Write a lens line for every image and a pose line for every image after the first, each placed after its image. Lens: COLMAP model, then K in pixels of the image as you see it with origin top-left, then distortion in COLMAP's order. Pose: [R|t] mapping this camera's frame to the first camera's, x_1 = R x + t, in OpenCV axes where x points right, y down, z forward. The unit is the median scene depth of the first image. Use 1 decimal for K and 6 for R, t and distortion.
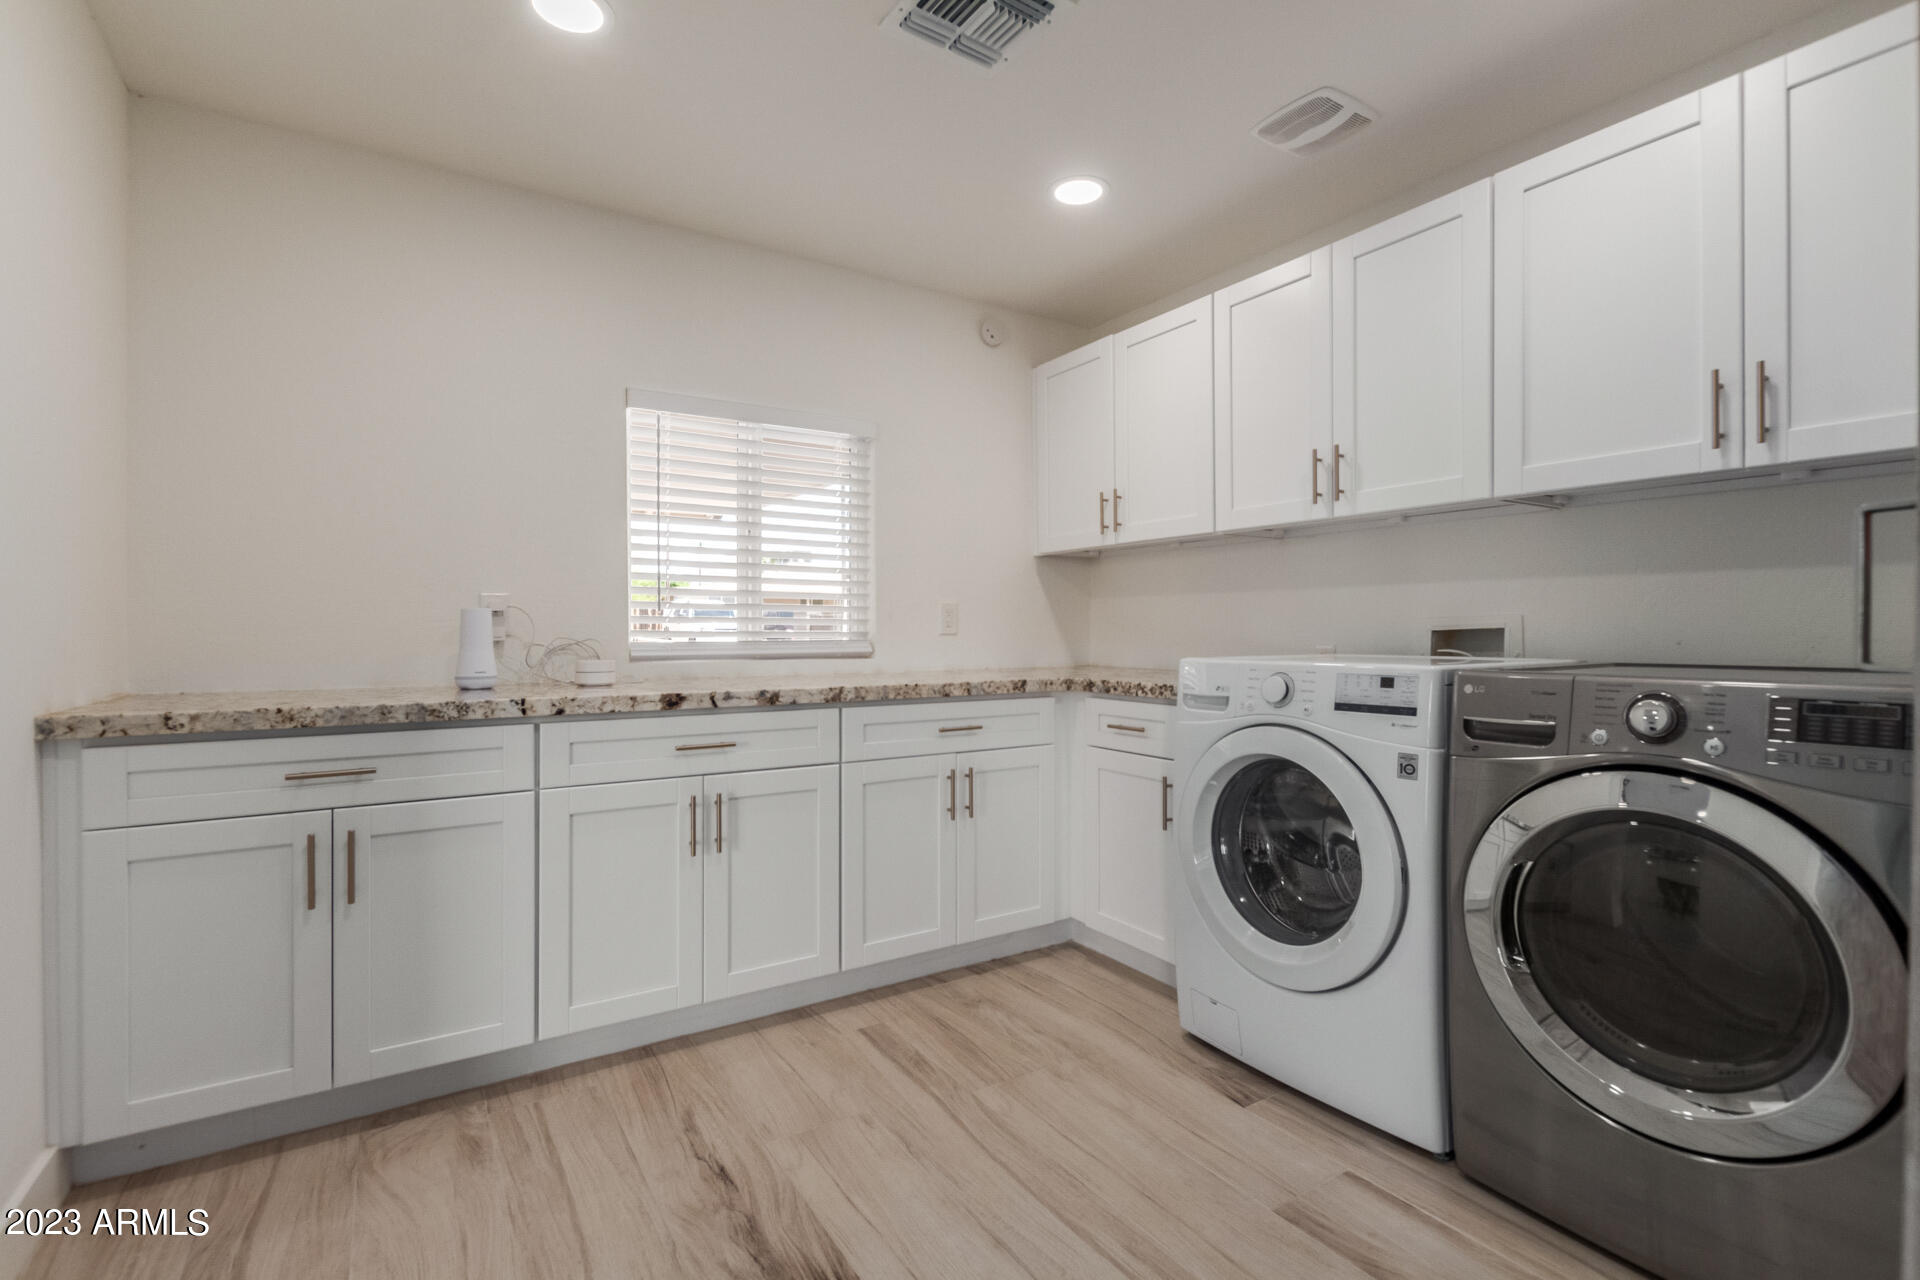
lens RADIAL K [[885.4, 0, 964.3], [0, 885.4, 629.2], [0, 0, 1]] dist [0.002410, -0.000206]
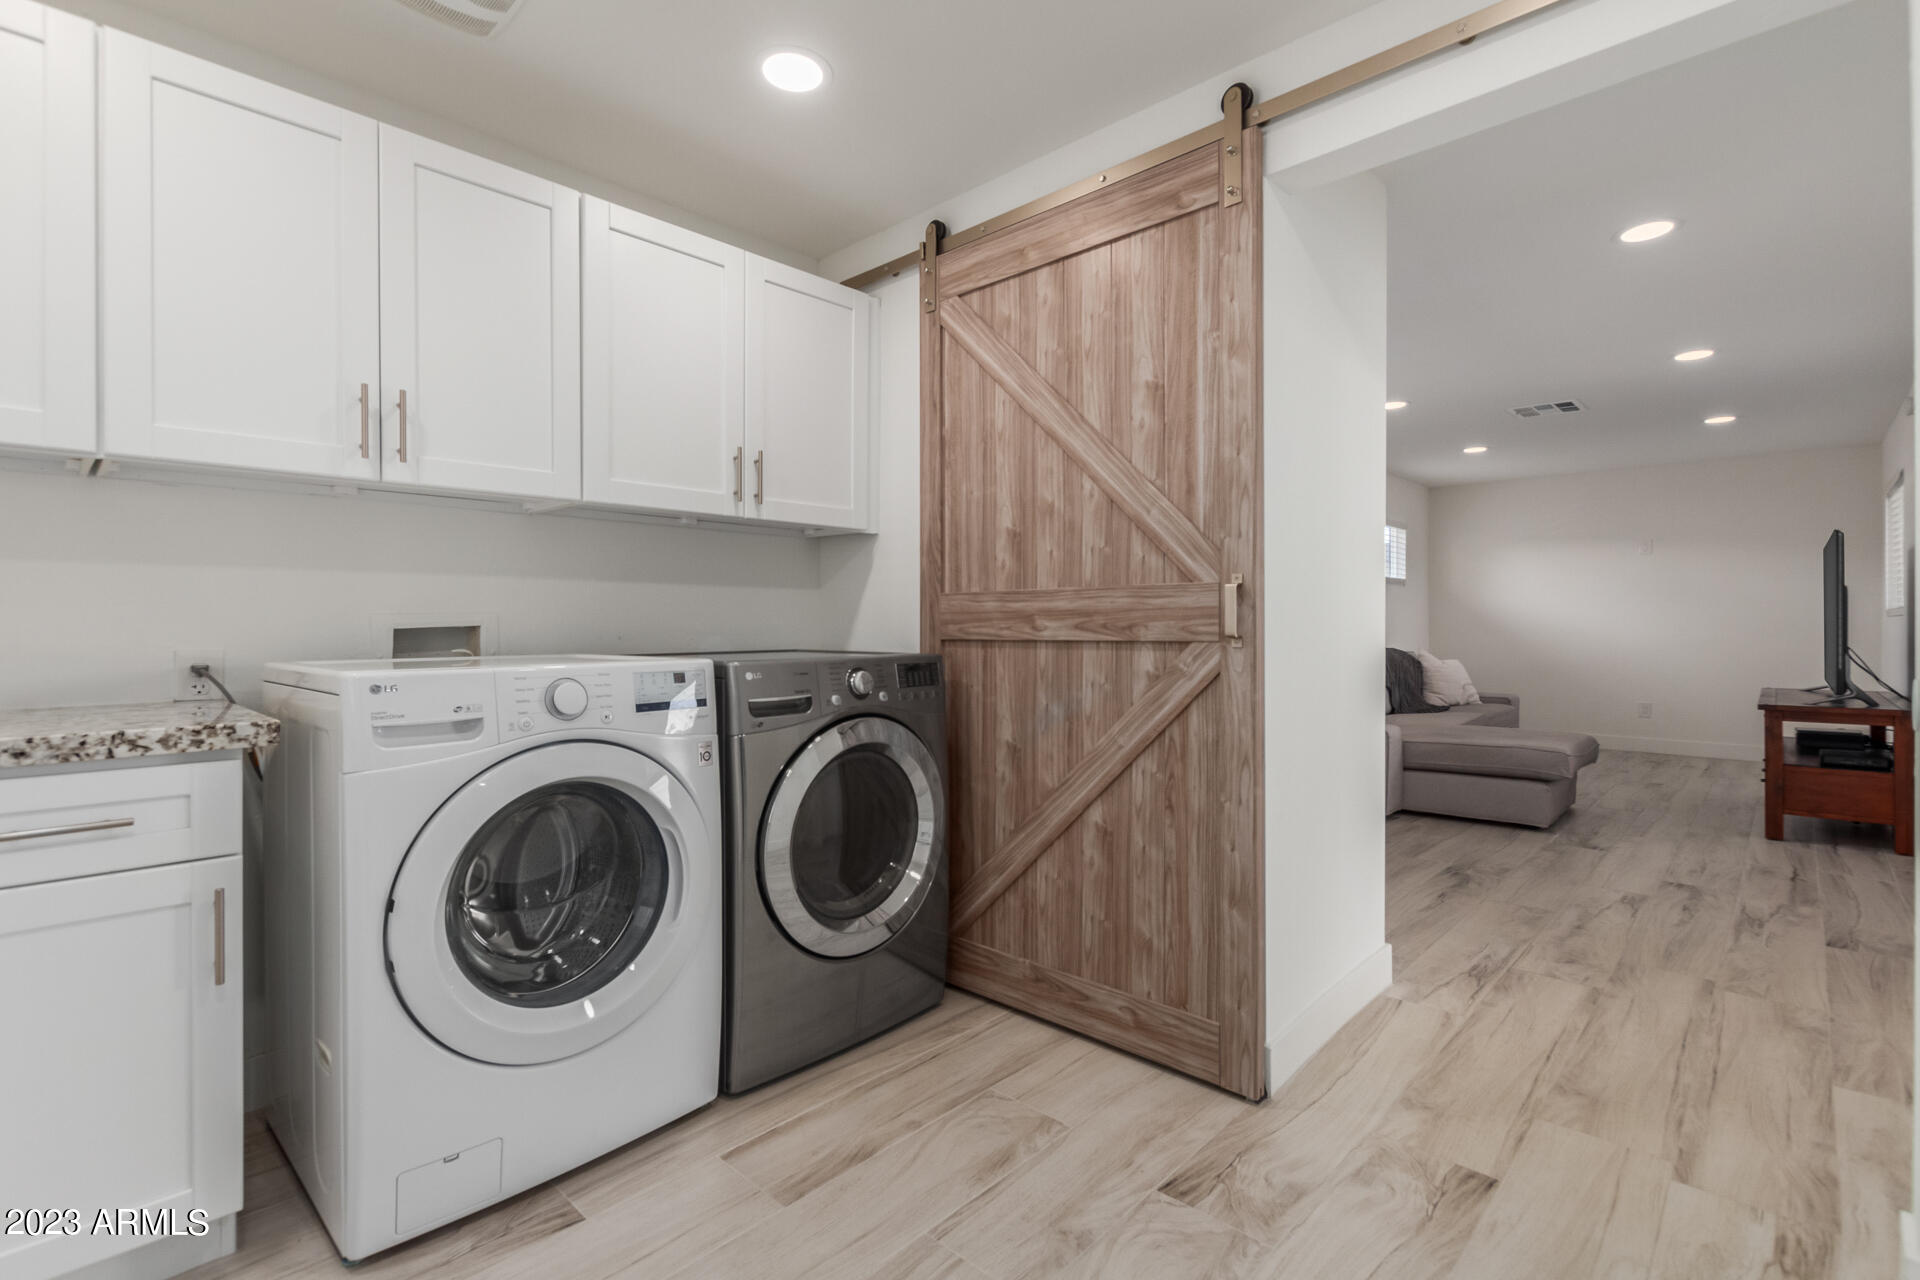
lens RADIAL K [[885.4, 0, 964.3], [0, 885.4, 629.2], [0, 0, 1]] dist [0.002410, -0.000206]
pose [[-0.245093, -0.000542, 0.969500, -0.564047], [0.004026, 0.999991, 0.001577, 0.003434], [-0.969491, 0.004290, -0.245088, 0.881525]]
